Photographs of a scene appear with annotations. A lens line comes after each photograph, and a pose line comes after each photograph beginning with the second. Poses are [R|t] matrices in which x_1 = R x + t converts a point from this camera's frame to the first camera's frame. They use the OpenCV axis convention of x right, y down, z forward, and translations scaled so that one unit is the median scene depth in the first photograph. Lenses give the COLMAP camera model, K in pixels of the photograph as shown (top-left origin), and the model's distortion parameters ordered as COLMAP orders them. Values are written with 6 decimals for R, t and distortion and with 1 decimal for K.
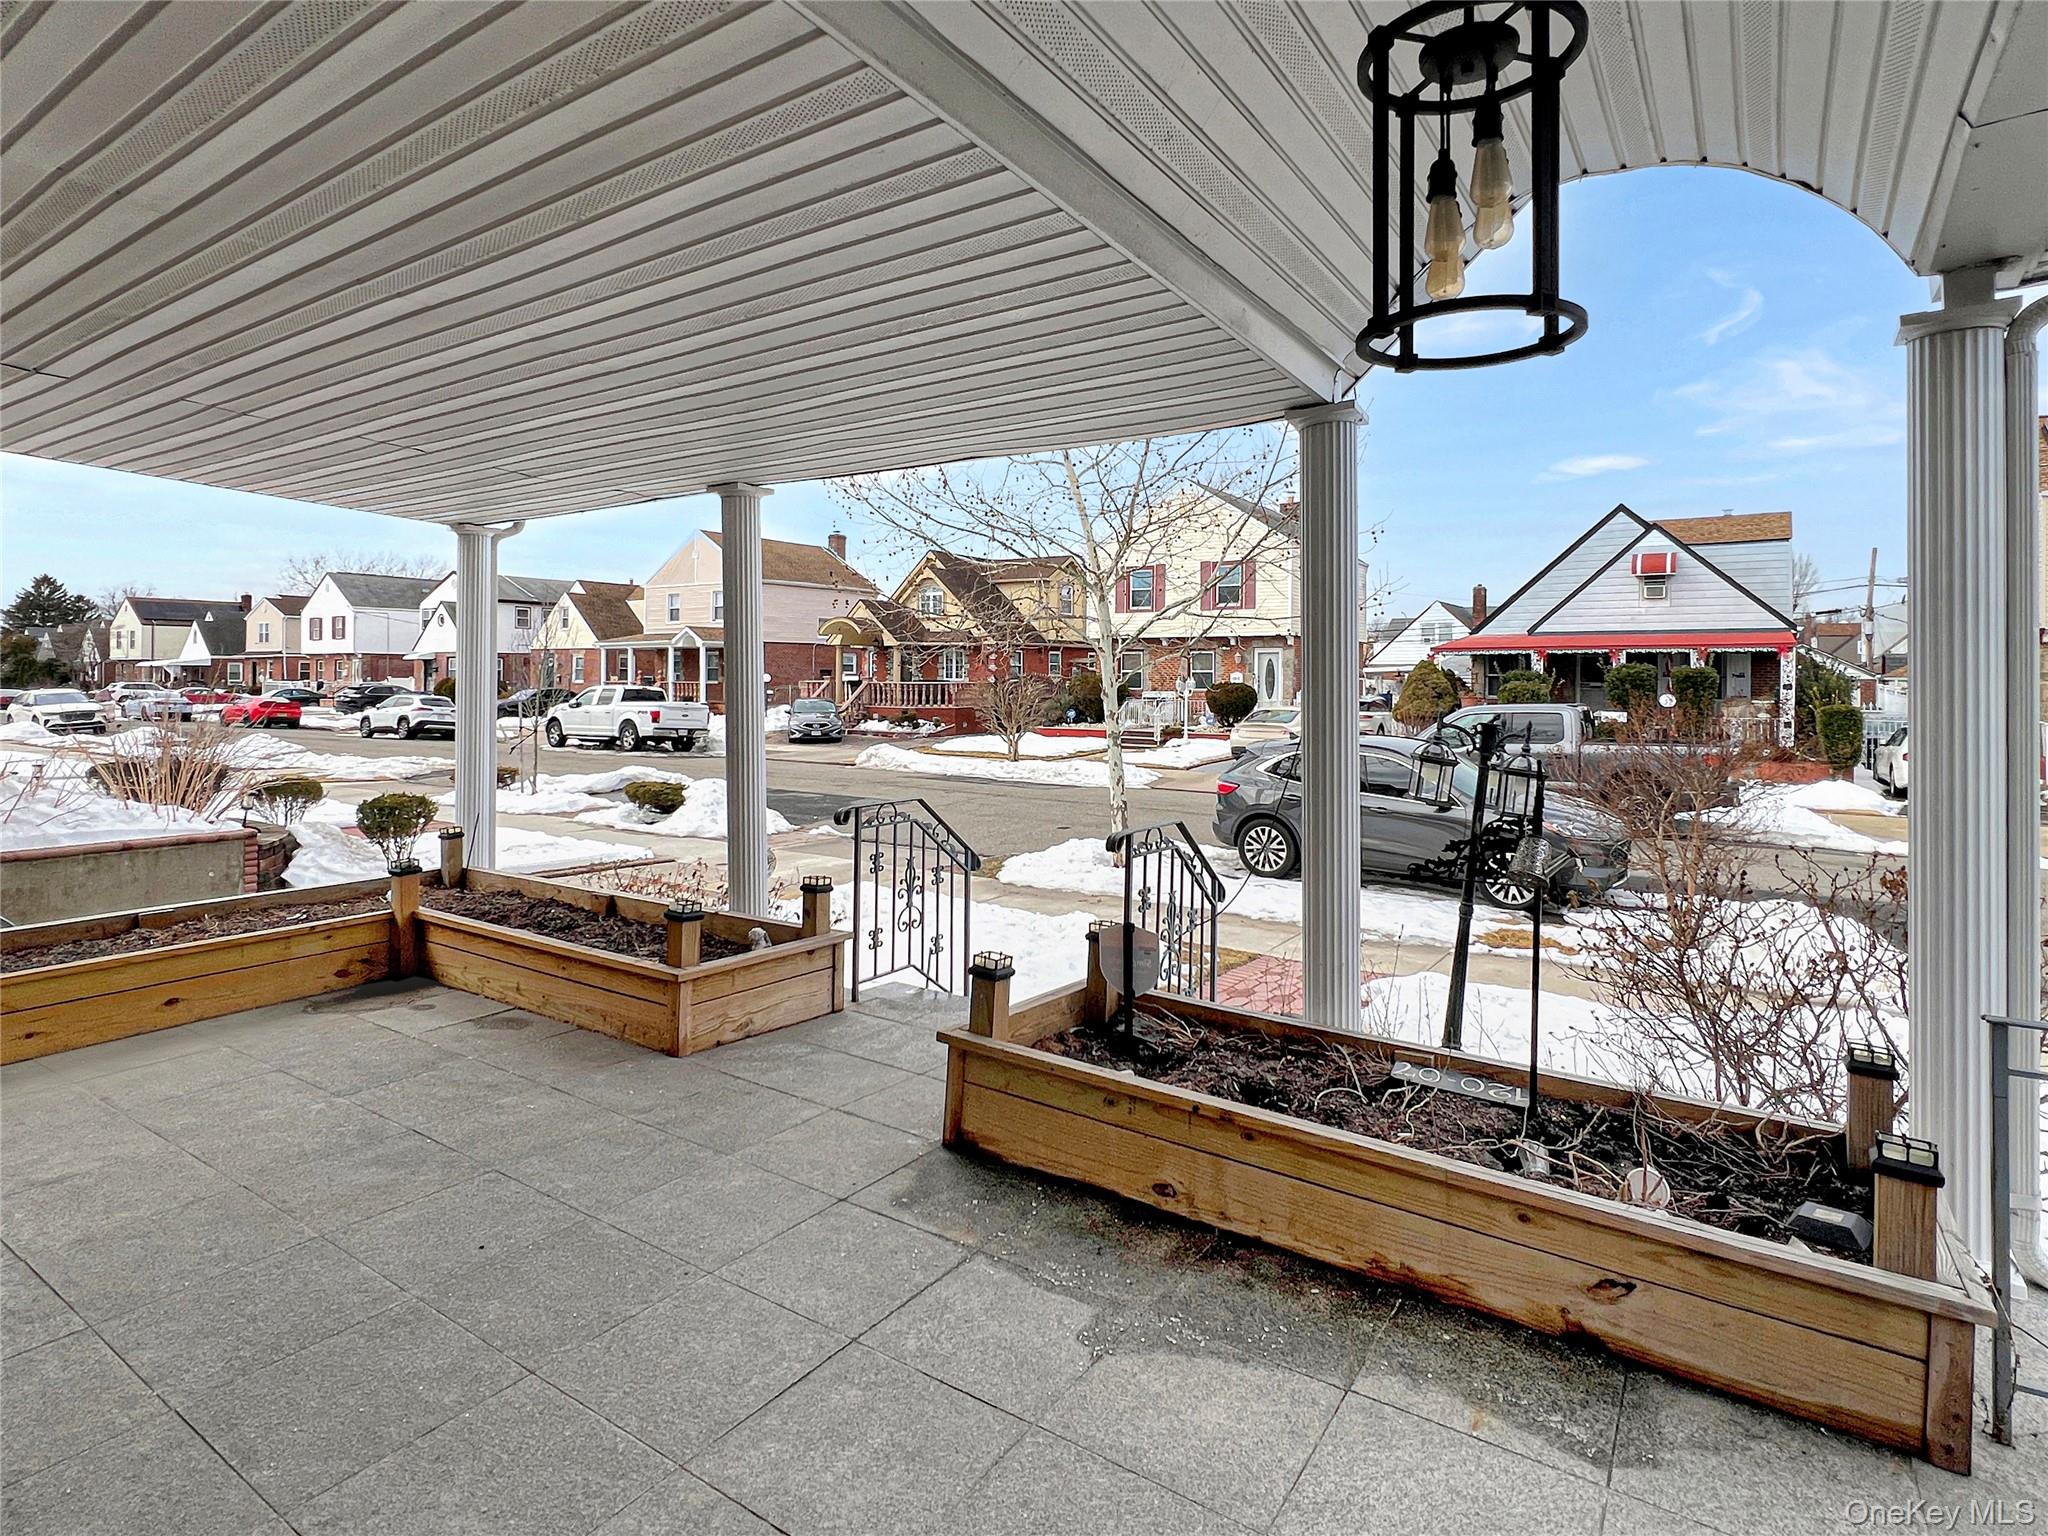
lens RADIAL K [[1054.2, 0, 1023.5], [0, 1054.2, 743.9], [0, 0, 1]] dist [-0.002178, 0.001852]
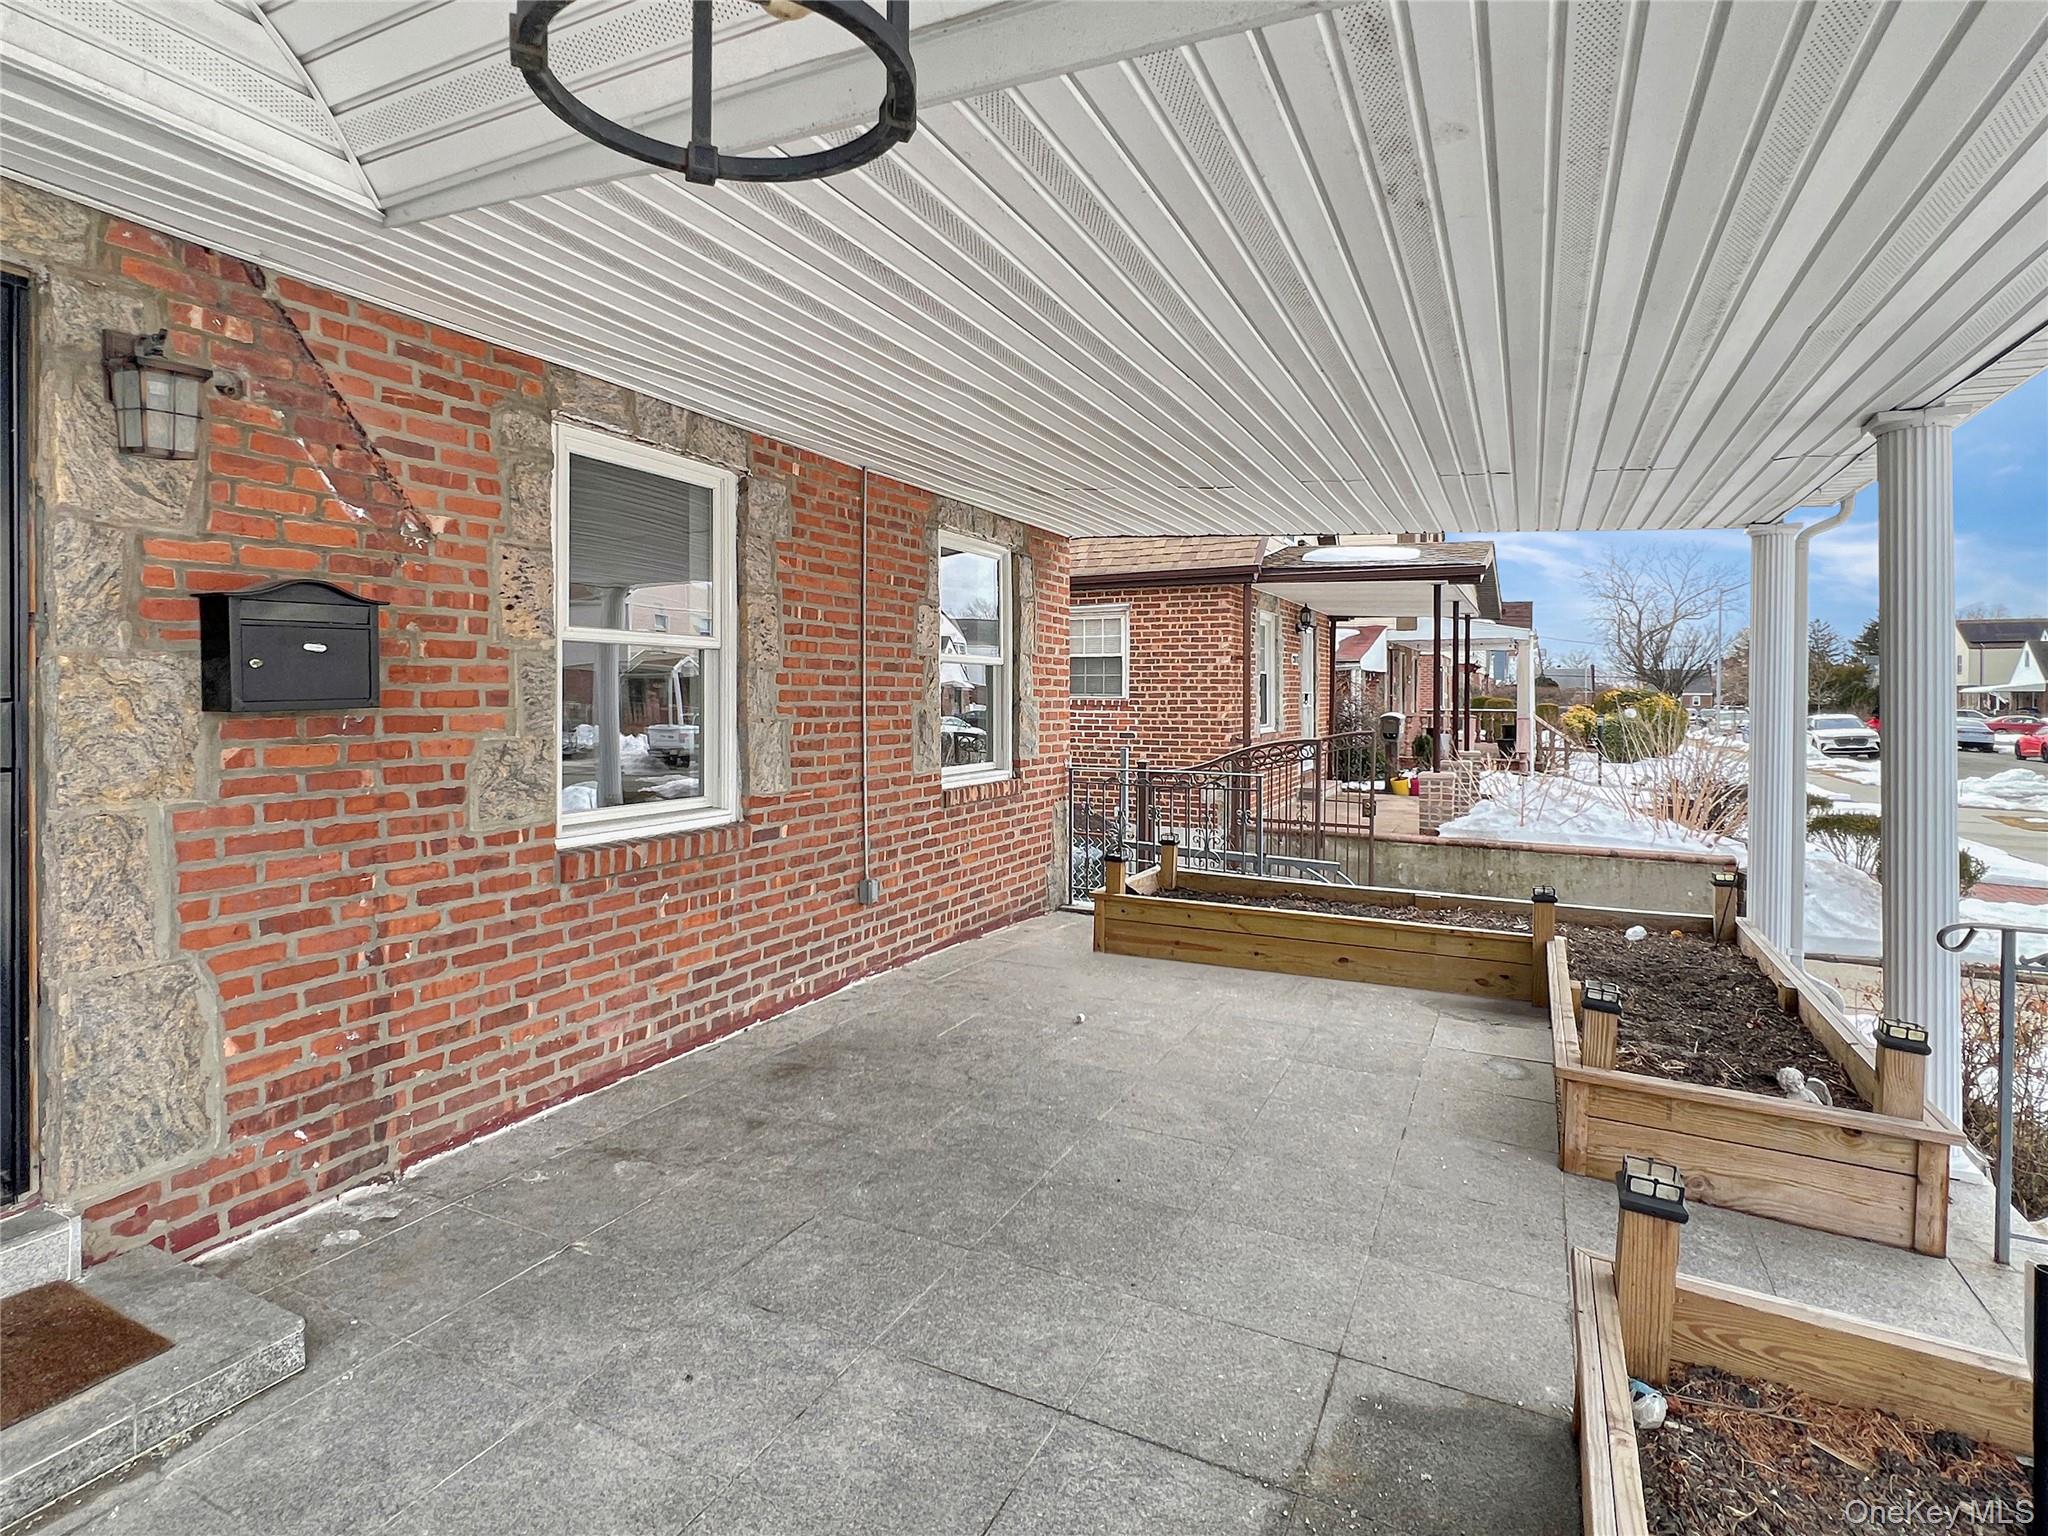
lens RADIAL K [[1085.4, 0, 1015.2], [0, 1085.4, 708.4], [0, 0, 1]] dist [-0.004875, -0.001192]
pose [[0.131486, 0.009016, -0.991277, 0.453712], [-0.067503, 0.997719, 0.000121, -0.030555], [0.989017, 0.066898, 0.131795, 0.460255]]
